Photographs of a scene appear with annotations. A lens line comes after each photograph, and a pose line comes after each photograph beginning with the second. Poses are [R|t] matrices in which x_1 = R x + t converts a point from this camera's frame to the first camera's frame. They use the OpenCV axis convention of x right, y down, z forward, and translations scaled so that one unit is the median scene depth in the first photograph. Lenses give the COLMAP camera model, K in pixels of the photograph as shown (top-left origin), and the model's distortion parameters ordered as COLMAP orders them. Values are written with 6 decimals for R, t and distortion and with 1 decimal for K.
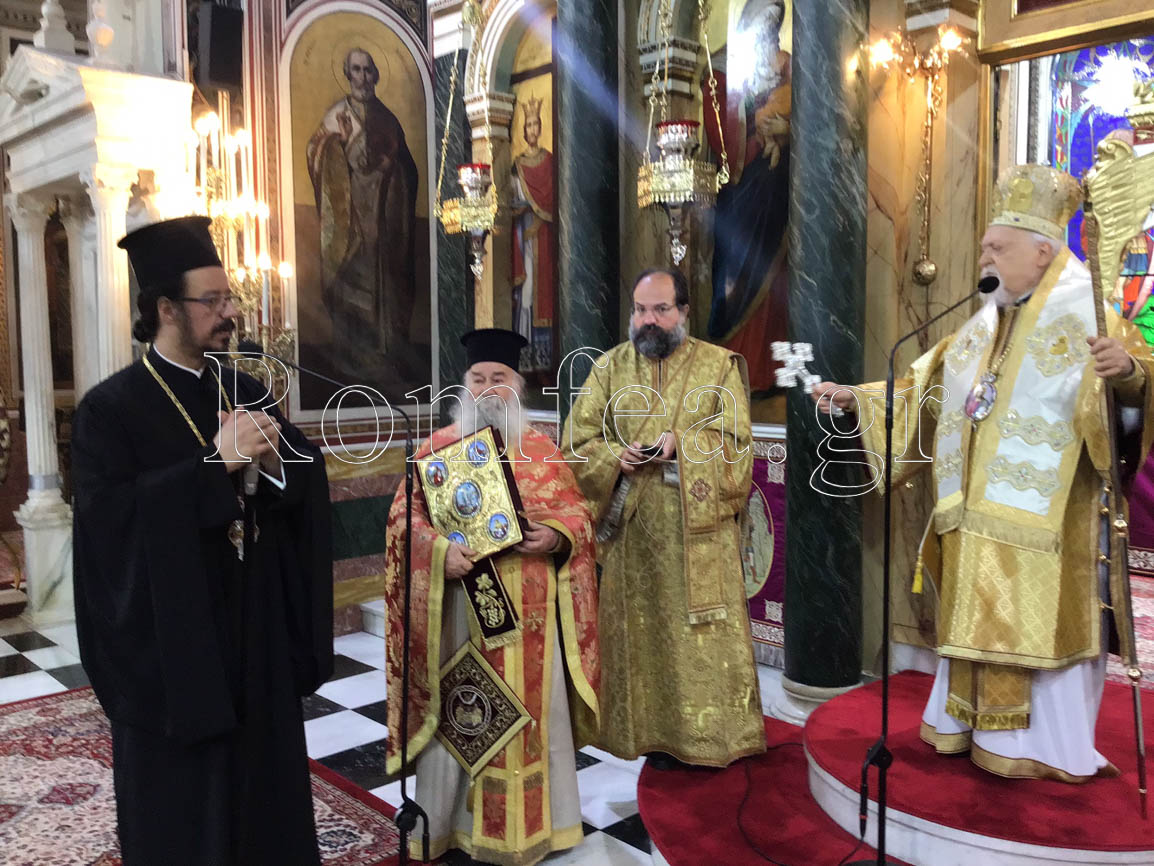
lens RADIAL K [[1061.1, 0, 577.0], [0, 1061.1, 433.0], [0, 0, 1]] dist [0.100016, -0.187741]
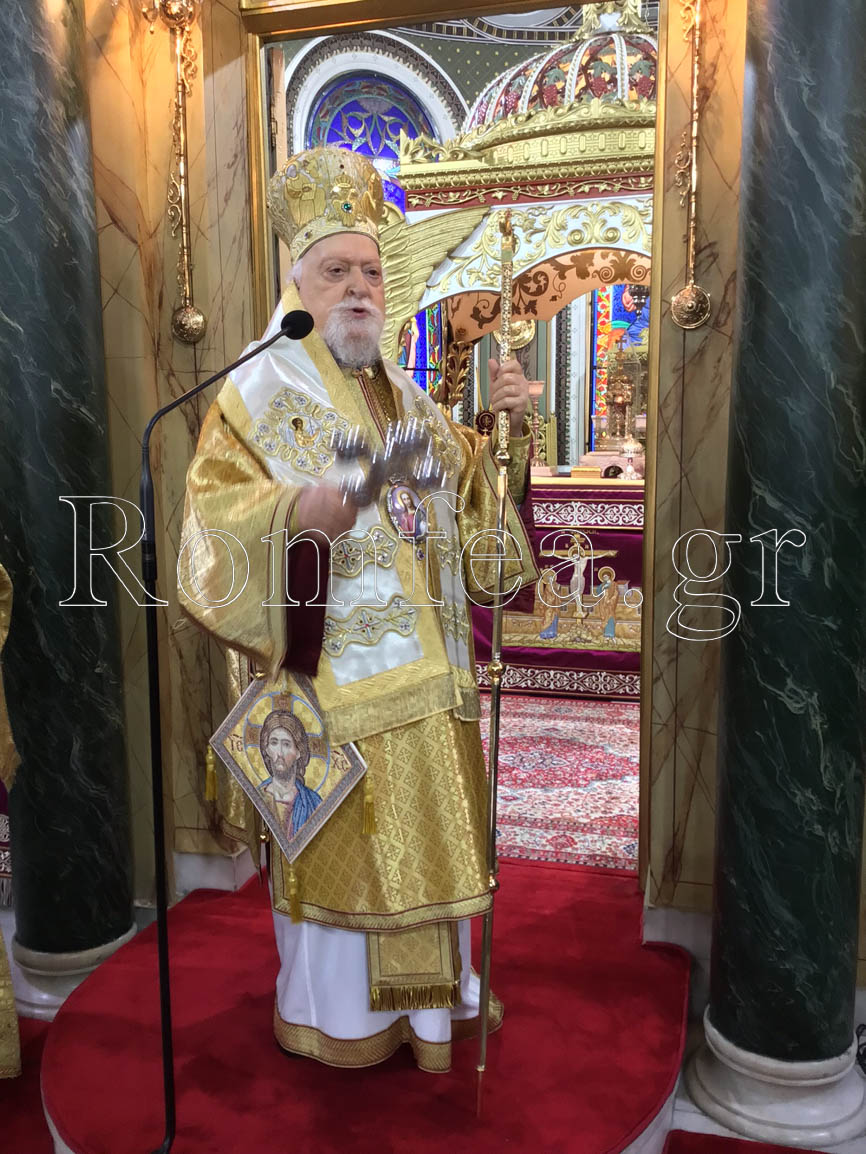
lens RADIAL K [[1061.1, 0, 431.9], [0, 1061.1, 594.3], [0, 0, 1]] dist [0.100016, -0.187741]
pose [[0.859674, -0.073178, 0.505575, 0.098170], [0.044344, 0.996641, 0.068854, -0.017873], [-0.508916, -0.036772, 0.860031, 0.323274]]
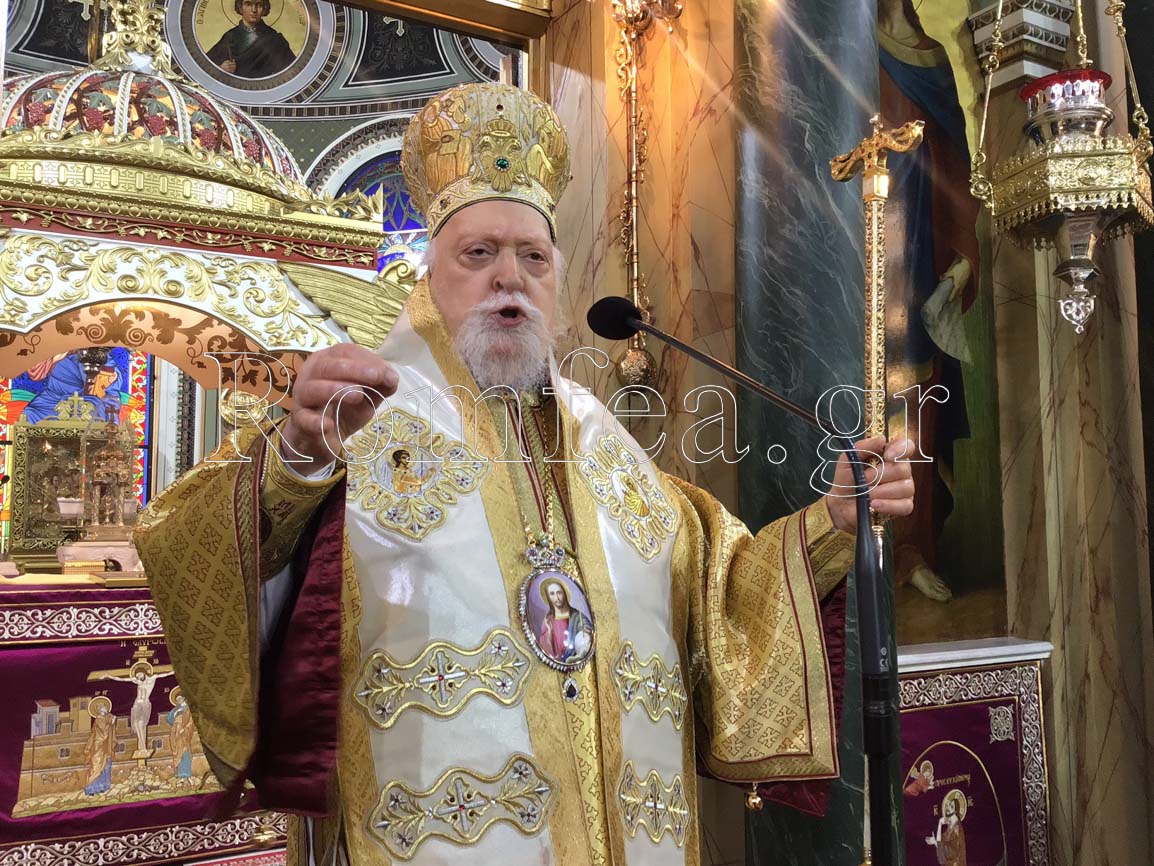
lens RADIAL K [[1061.1, 0, 577.0], [0, 1061.1, 433.0], [0, 0, 1]] dist [0.100016, -0.187741]
pose [[0.215827, 0.090929, 0.972189, -0.125861], [0.089416, 0.989631, -0.112410, -0.072105], [-0.972329, 0.111190, 0.205458, 1.224029]]
